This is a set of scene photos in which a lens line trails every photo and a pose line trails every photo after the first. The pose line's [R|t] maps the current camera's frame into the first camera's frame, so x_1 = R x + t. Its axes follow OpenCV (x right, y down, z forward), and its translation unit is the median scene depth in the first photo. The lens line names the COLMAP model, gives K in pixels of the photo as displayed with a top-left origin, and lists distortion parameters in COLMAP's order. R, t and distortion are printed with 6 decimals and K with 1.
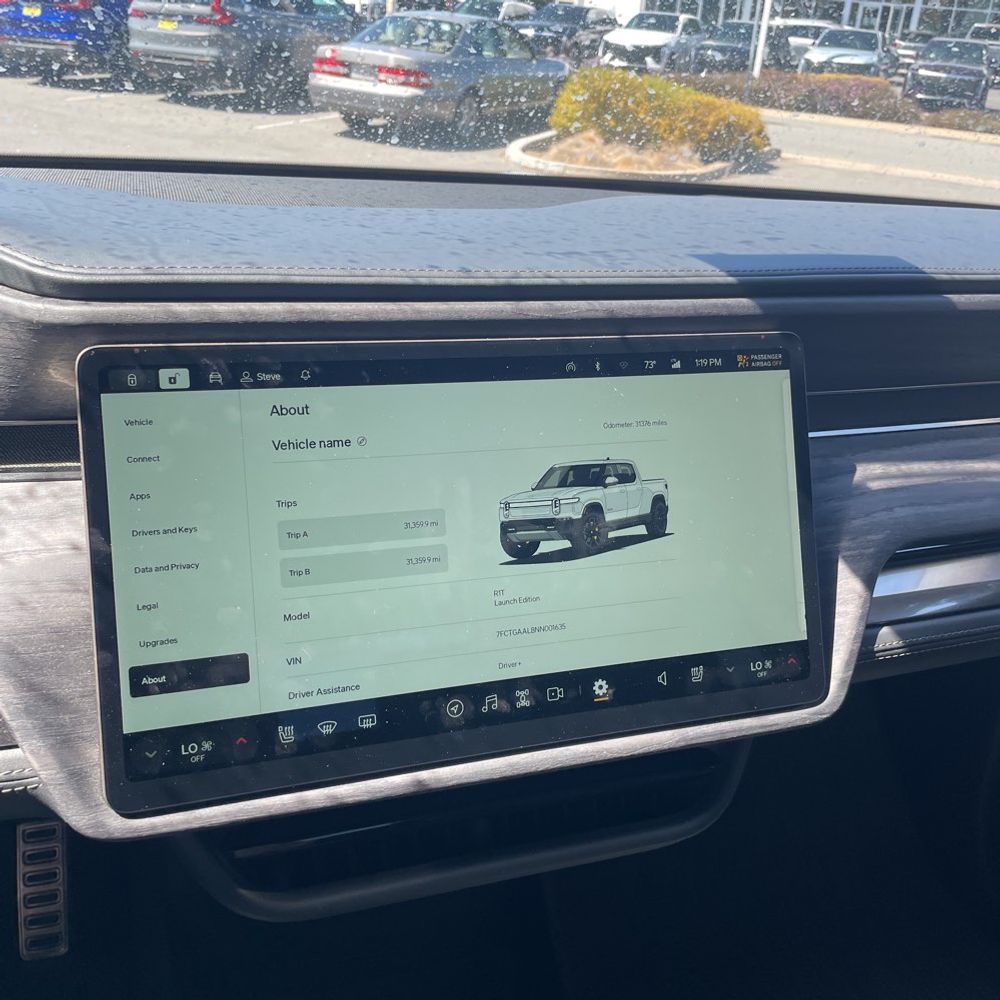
lens RADIAL K [[992.2, 0, 499.0], [0, 992.2, 472.0], [0, 0, 1]] dist [0.106522, -0.134523]
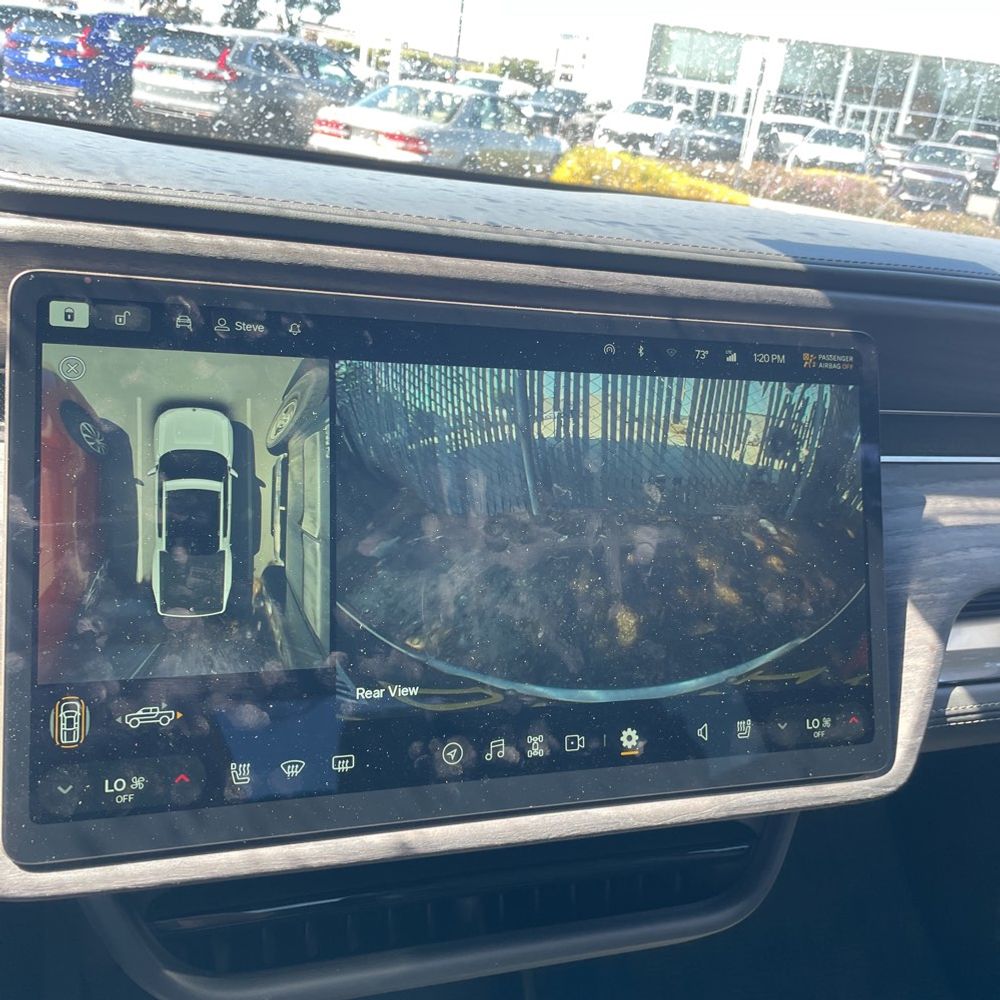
lens RADIAL K [[995.6, 0, 496.3], [0, 995.6, 479.7], [0, 0, 1]] dist [0.088198, -0.107138]
pose [[0.998239, 0.056042, 0.019453, -0.032063], [-0.054732, 0.996552, -0.062363, 0.056625], [-0.022881, 0.061188, 0.997864, 0.155103]]
